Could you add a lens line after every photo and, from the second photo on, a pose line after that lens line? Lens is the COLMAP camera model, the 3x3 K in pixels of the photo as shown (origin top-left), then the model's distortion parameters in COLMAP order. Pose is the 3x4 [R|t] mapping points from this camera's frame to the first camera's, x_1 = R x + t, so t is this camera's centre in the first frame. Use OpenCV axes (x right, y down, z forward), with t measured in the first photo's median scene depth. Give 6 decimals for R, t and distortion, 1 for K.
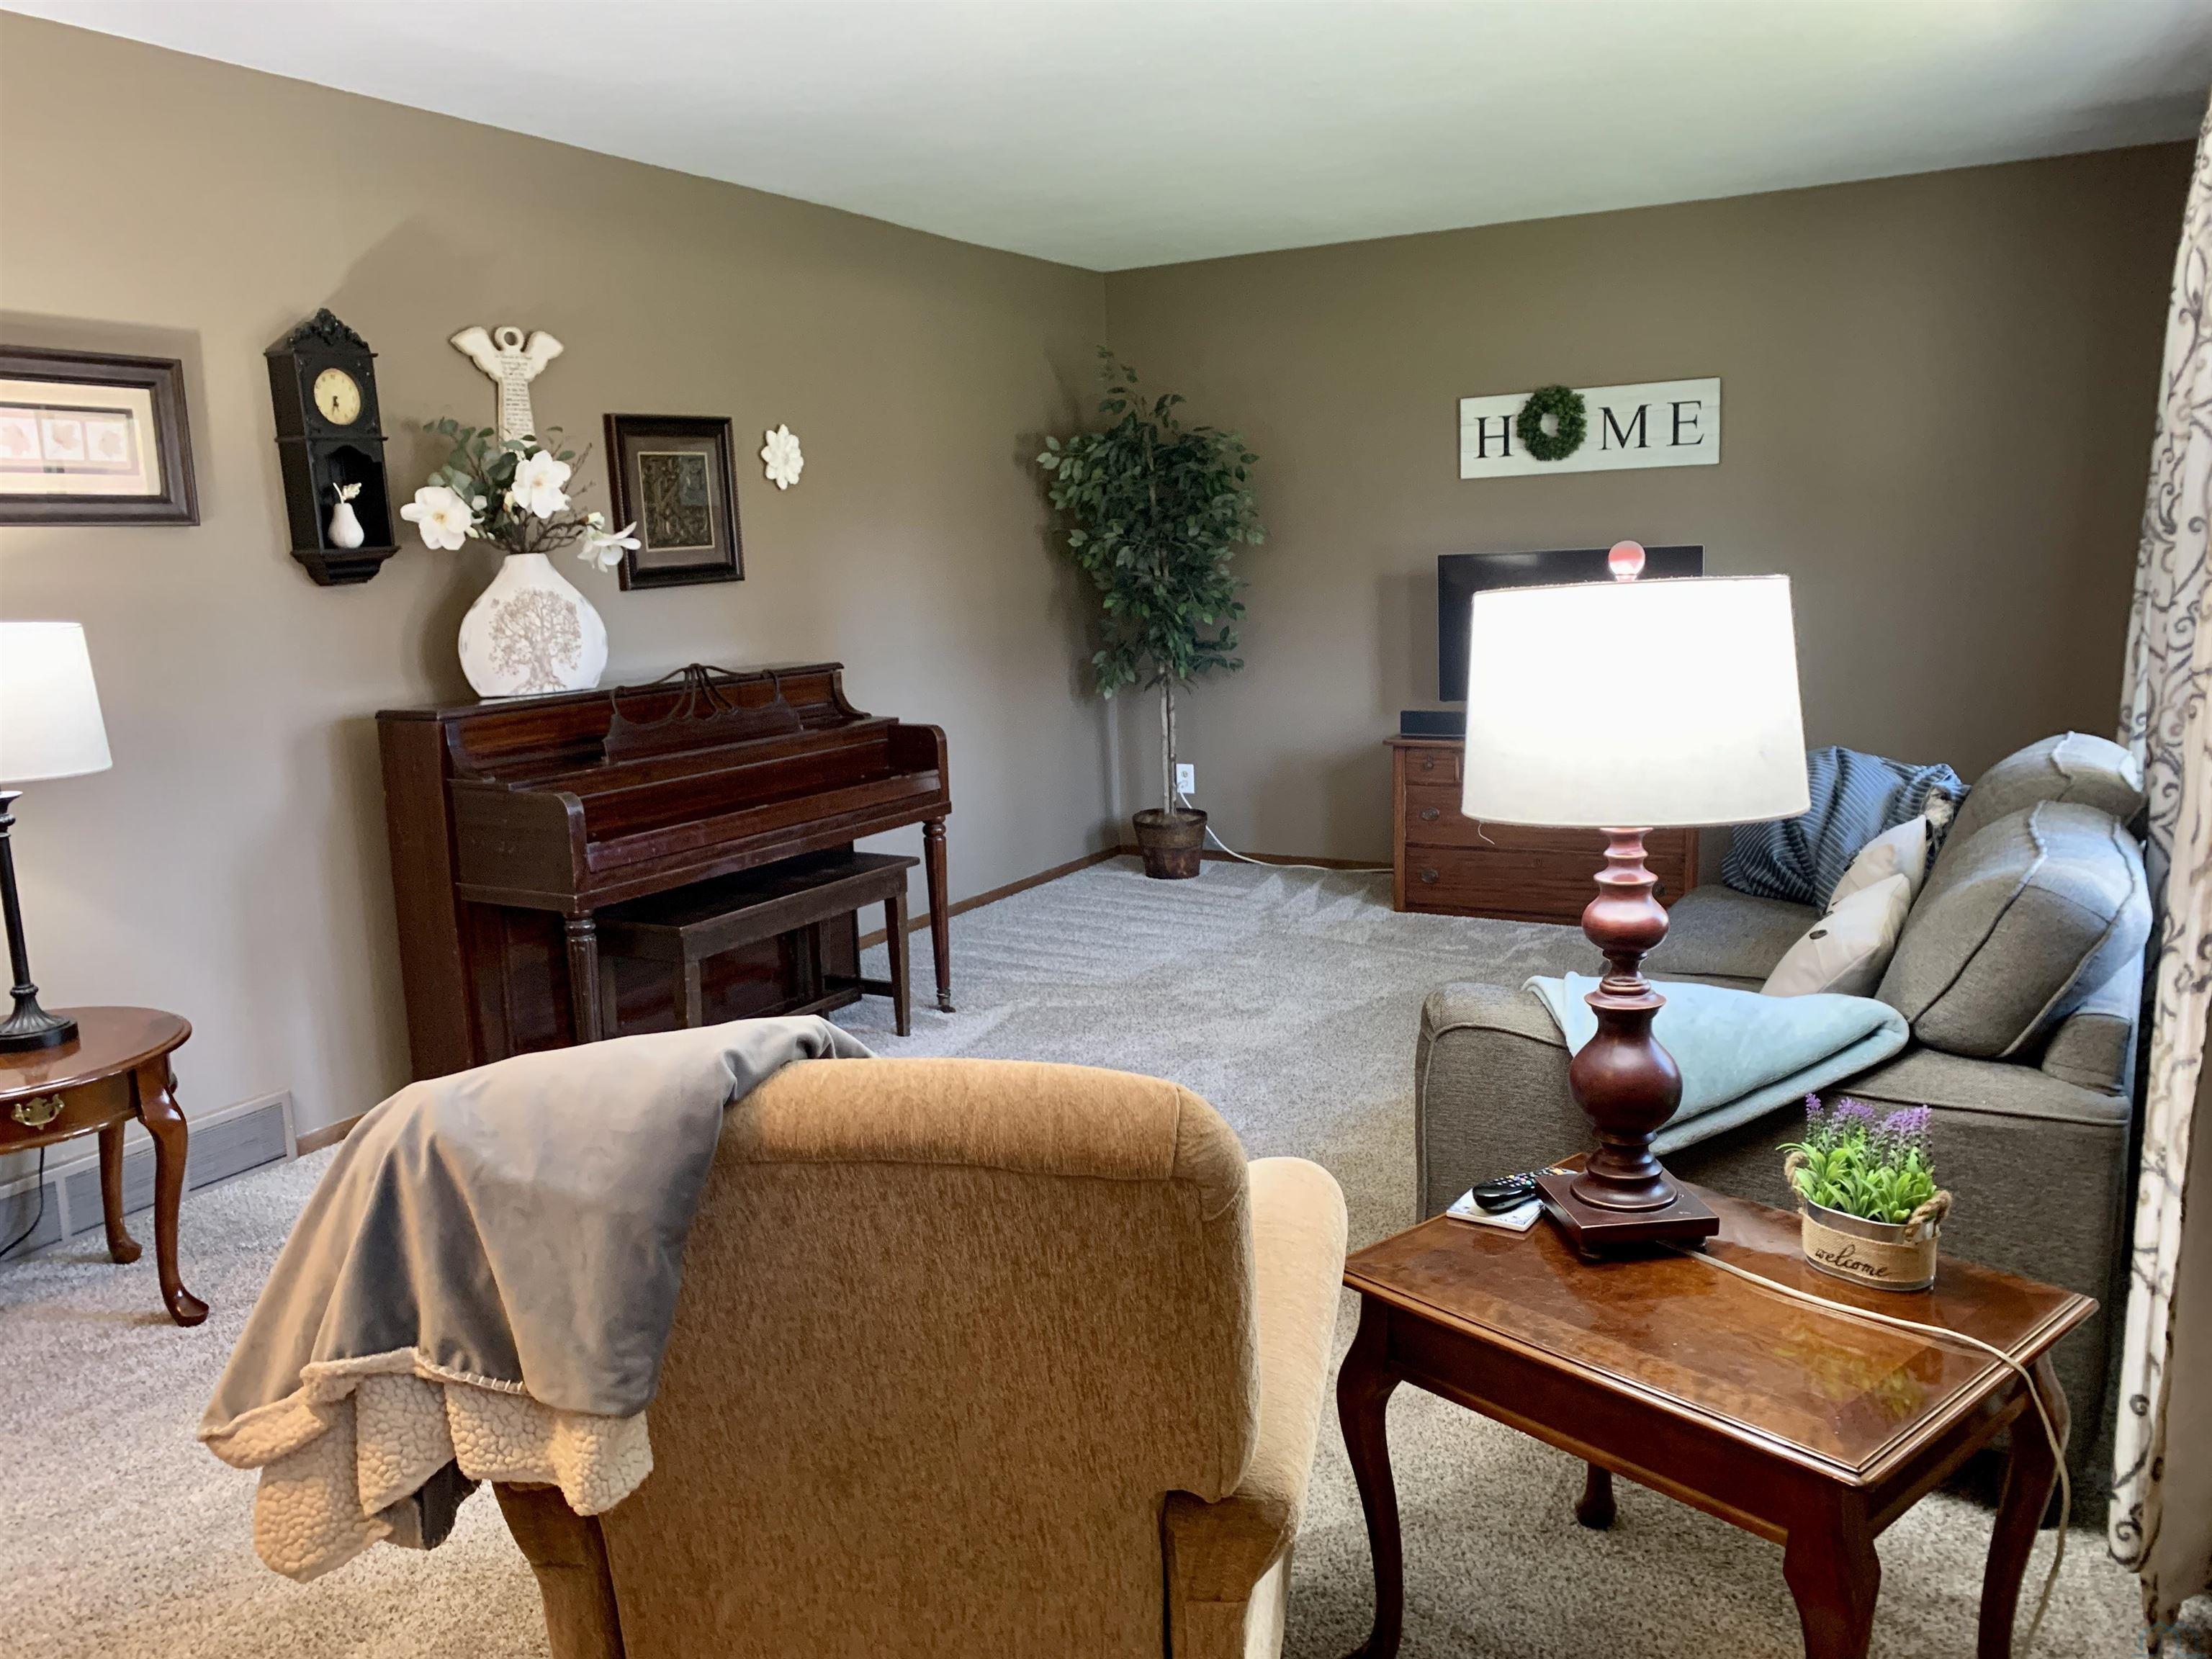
lens RADIAL K [[1694.8, 0, 1106.8], [0, 1694.8, 825.1], [0, 0, 1]] dist [0.024940, -0.027114]
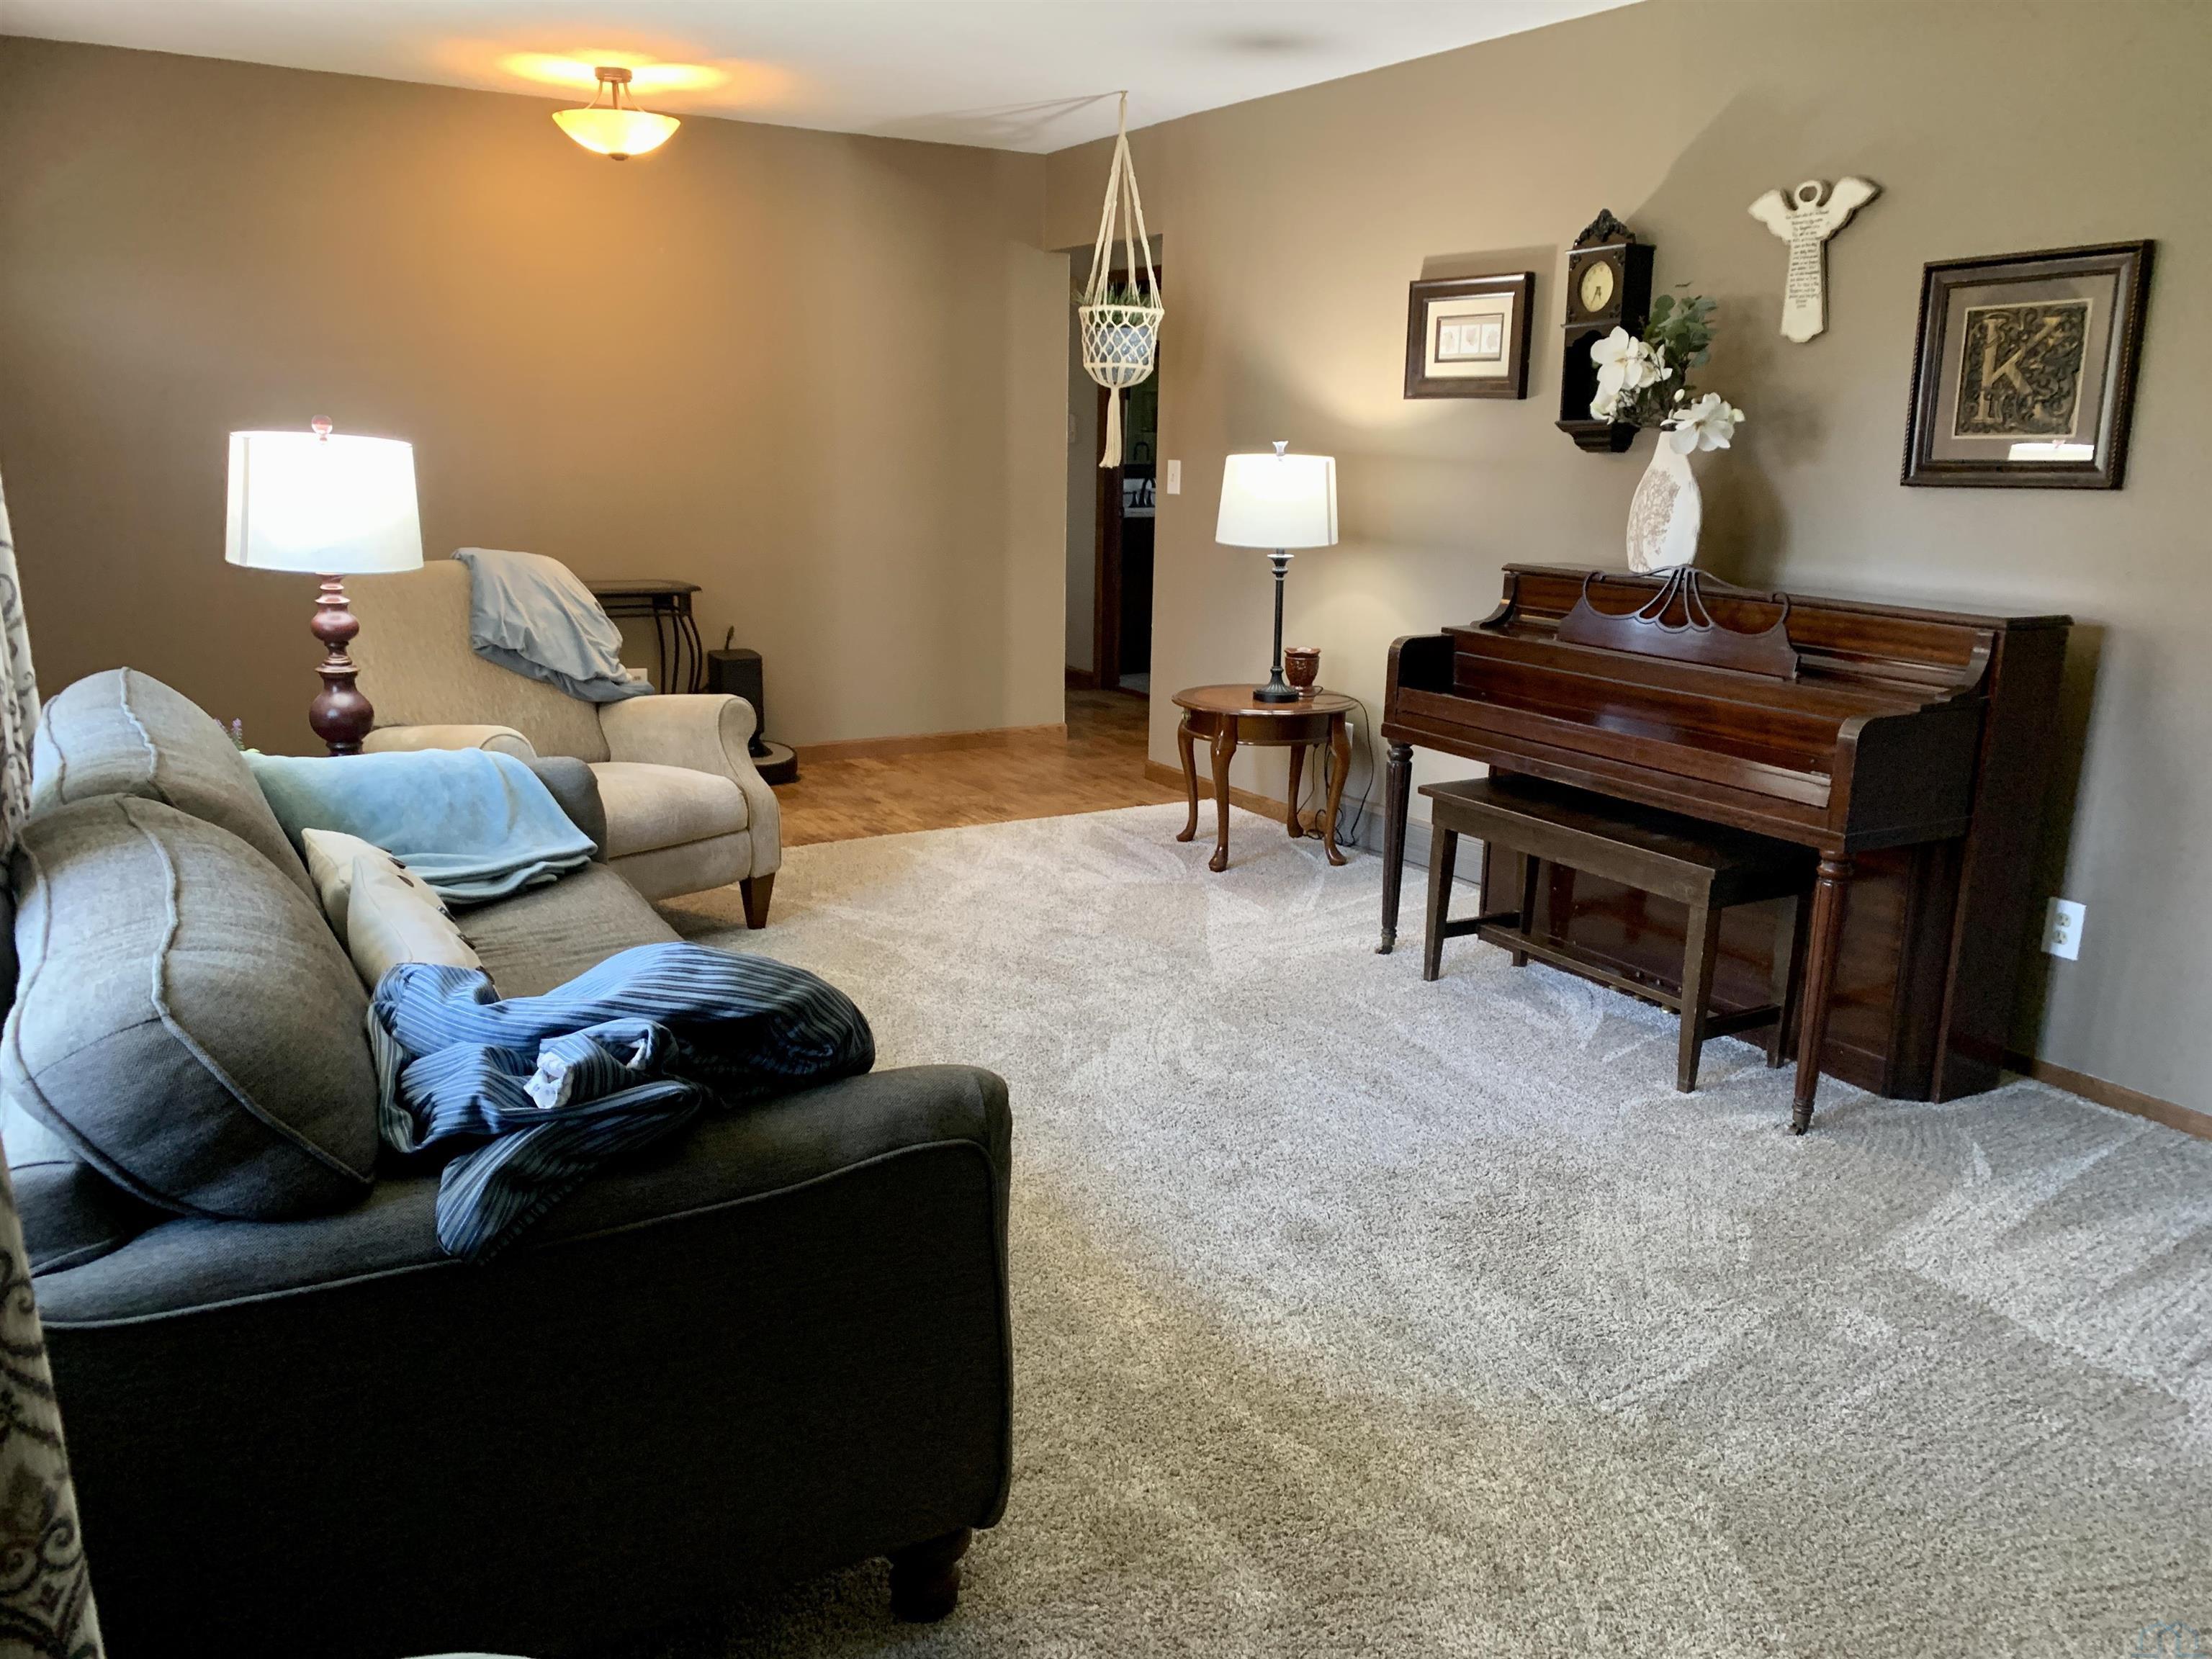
lens RADIAL K [[1694.8, 0, 1106.8], [0, 1694.8, 825.1], [0, 0, 1]] dist [0.024940, -0.027114]
pose [[-0.524706, 0.225225, -0.820949, 0.671683], [-0.139611, 0.928542, 0.343974, -0.232801], [0.839757, 0.295099, -0.455768, 1.196670]]
